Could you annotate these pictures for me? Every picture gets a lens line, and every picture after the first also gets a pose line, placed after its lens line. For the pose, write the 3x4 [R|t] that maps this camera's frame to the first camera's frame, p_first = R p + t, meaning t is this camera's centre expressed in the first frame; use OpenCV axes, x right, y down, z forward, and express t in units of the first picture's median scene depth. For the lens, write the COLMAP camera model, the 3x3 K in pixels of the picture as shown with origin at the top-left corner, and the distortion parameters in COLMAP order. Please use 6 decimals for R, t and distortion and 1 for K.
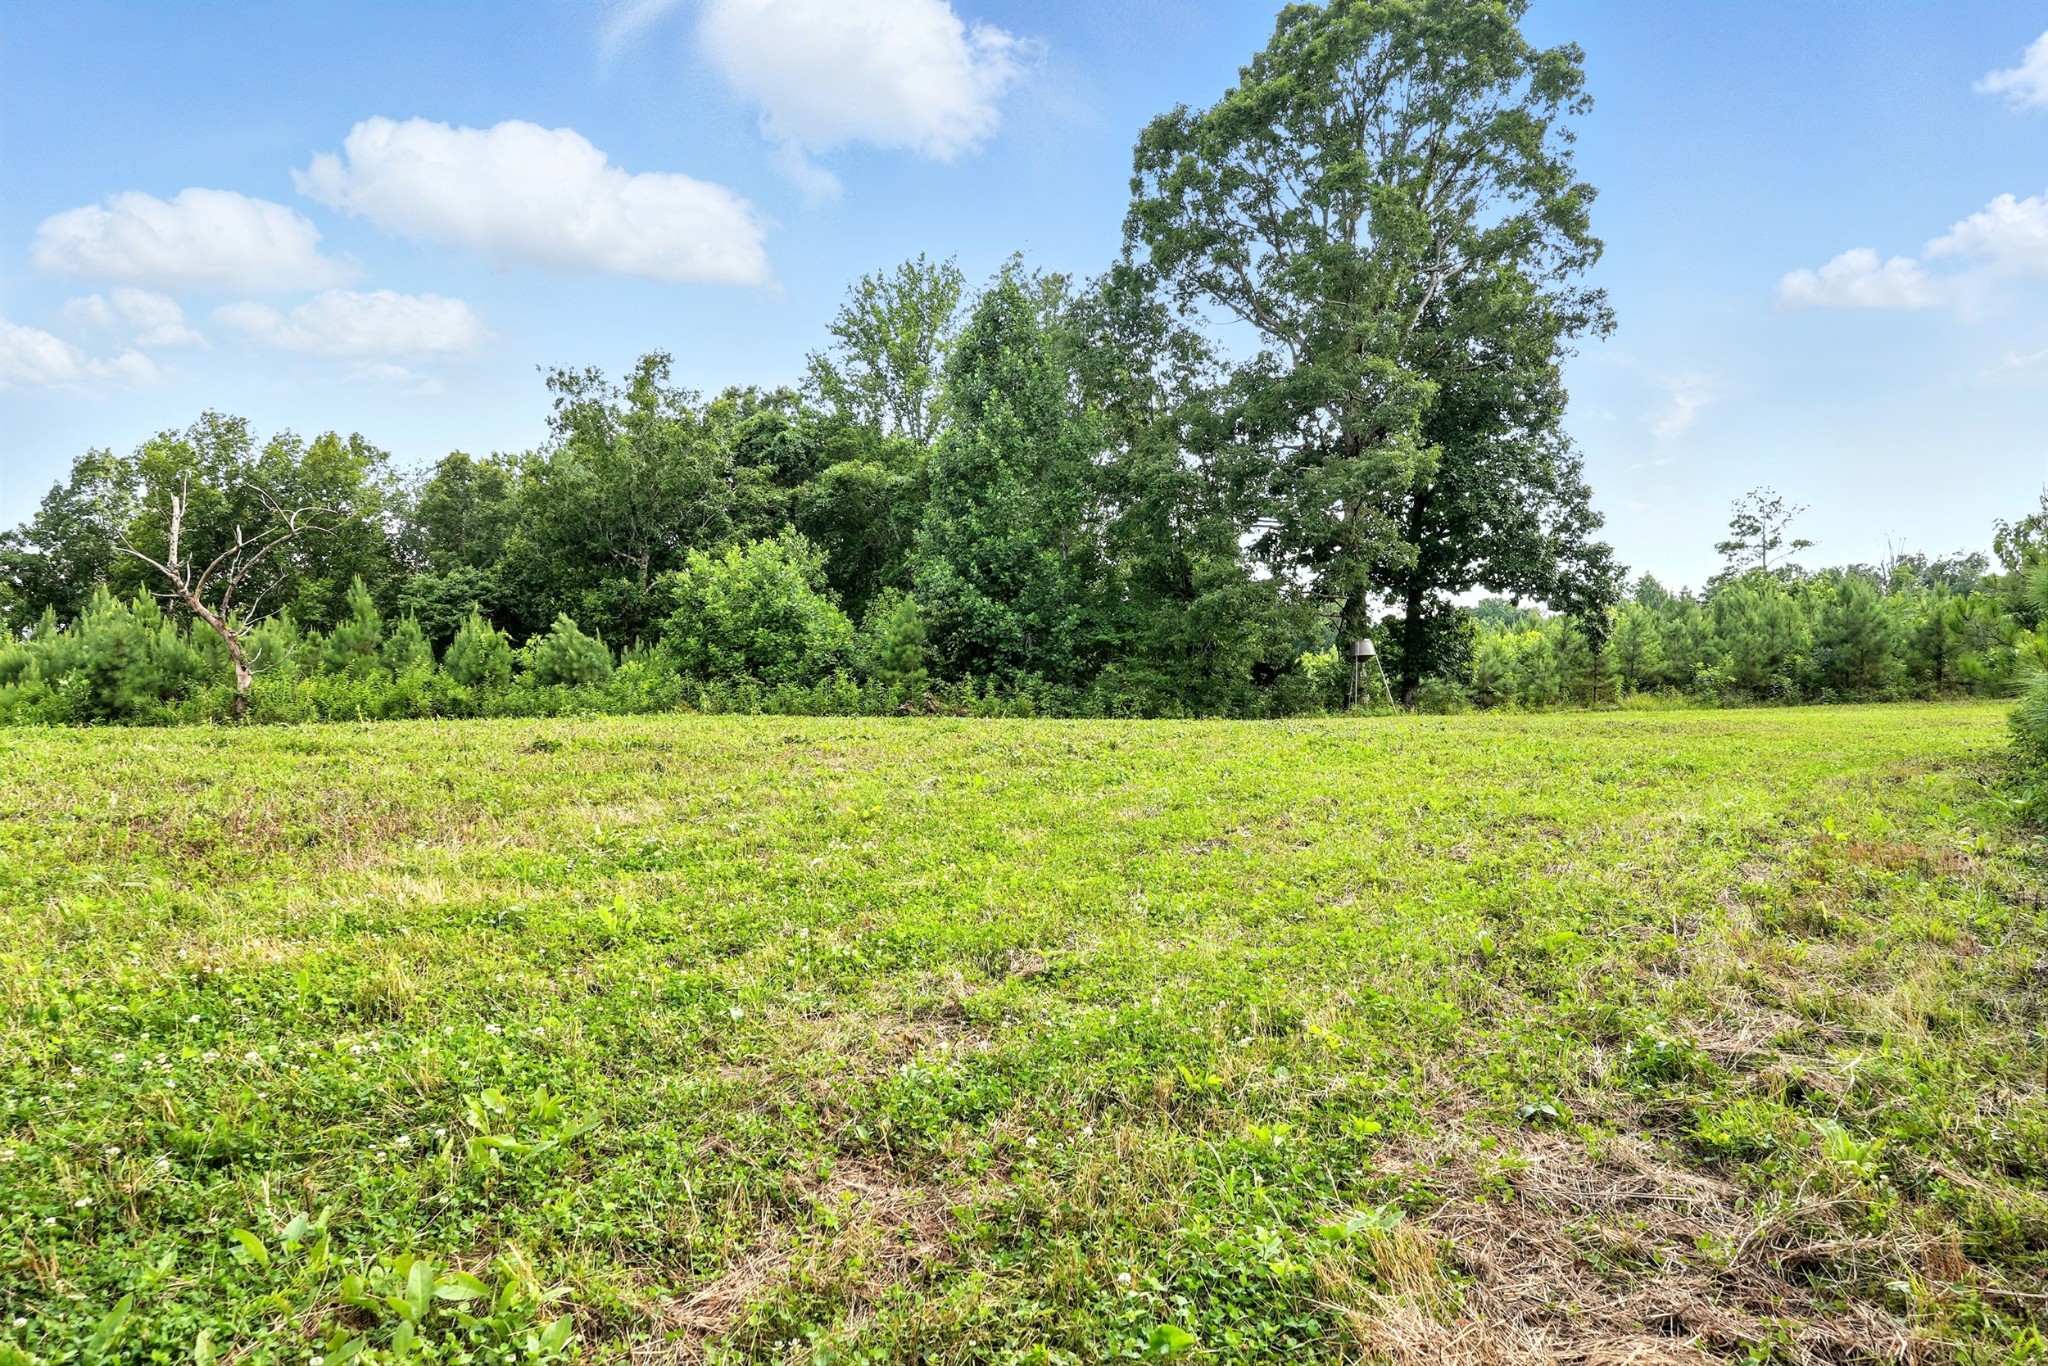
lens RADIAL K [[1229.2, 0, 1024.0], [0, 1229.2, 683.0], [0, 0, 1]] dist [-0.005091, 0.003612]
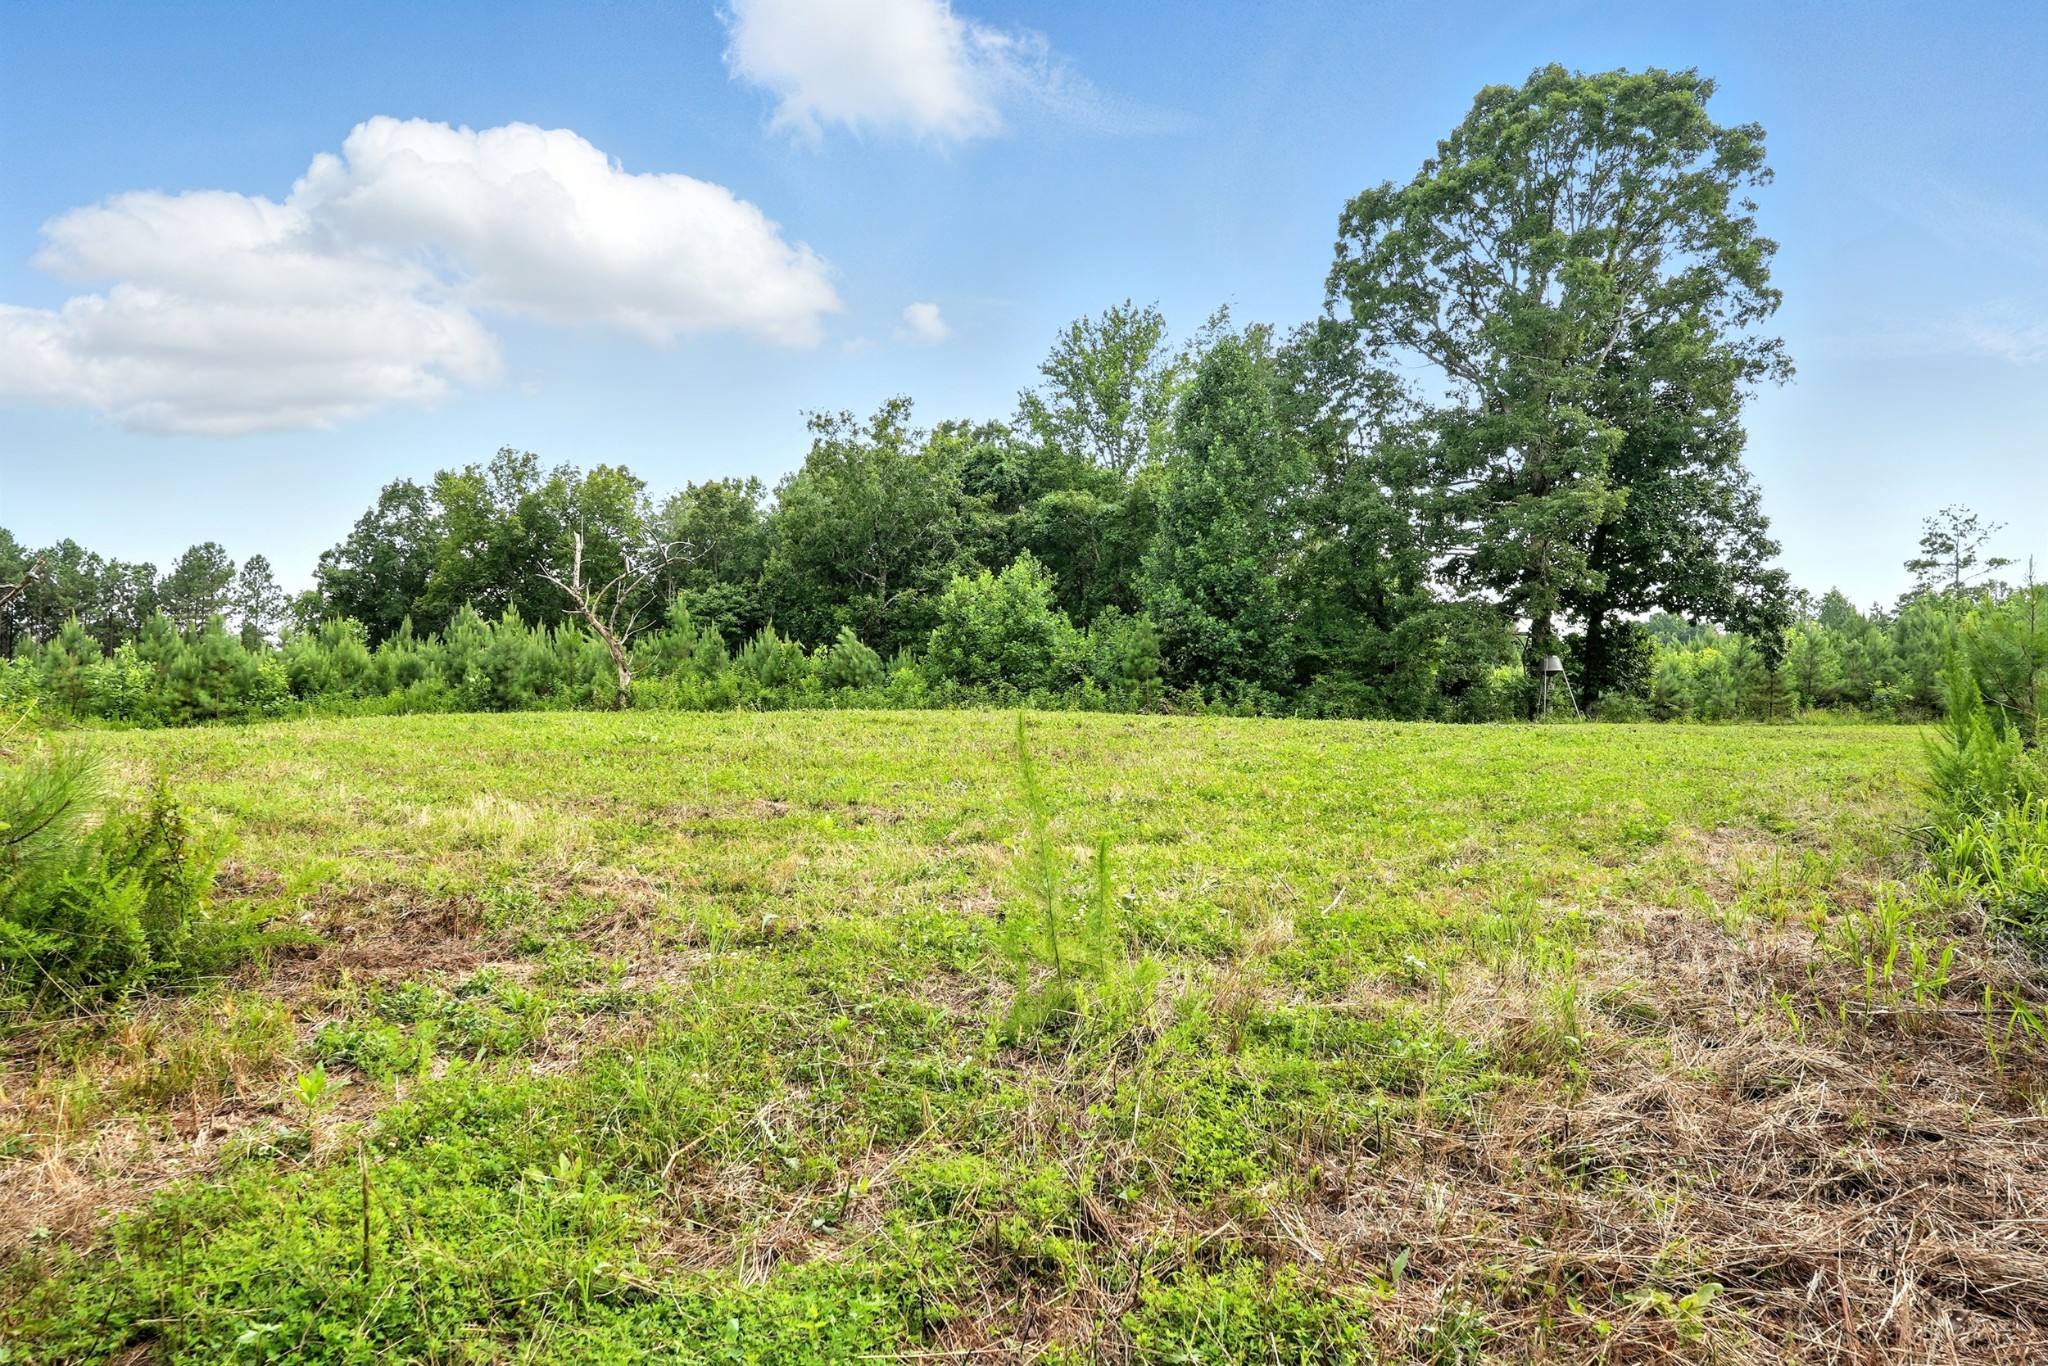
lens RADIAL K [[1229.2, 0, 1024.0], [0, 1229.2, 683.0], [0, 0, 1]] dist [-0.005091, 0.003612]
pose [[0.993300, 0.013165, -0.114815, -0.061512], [-0.014037, 0.999878, -0.006793, 0.002705], [0.114711, 0.008359, 0.993364, -0.142840]]
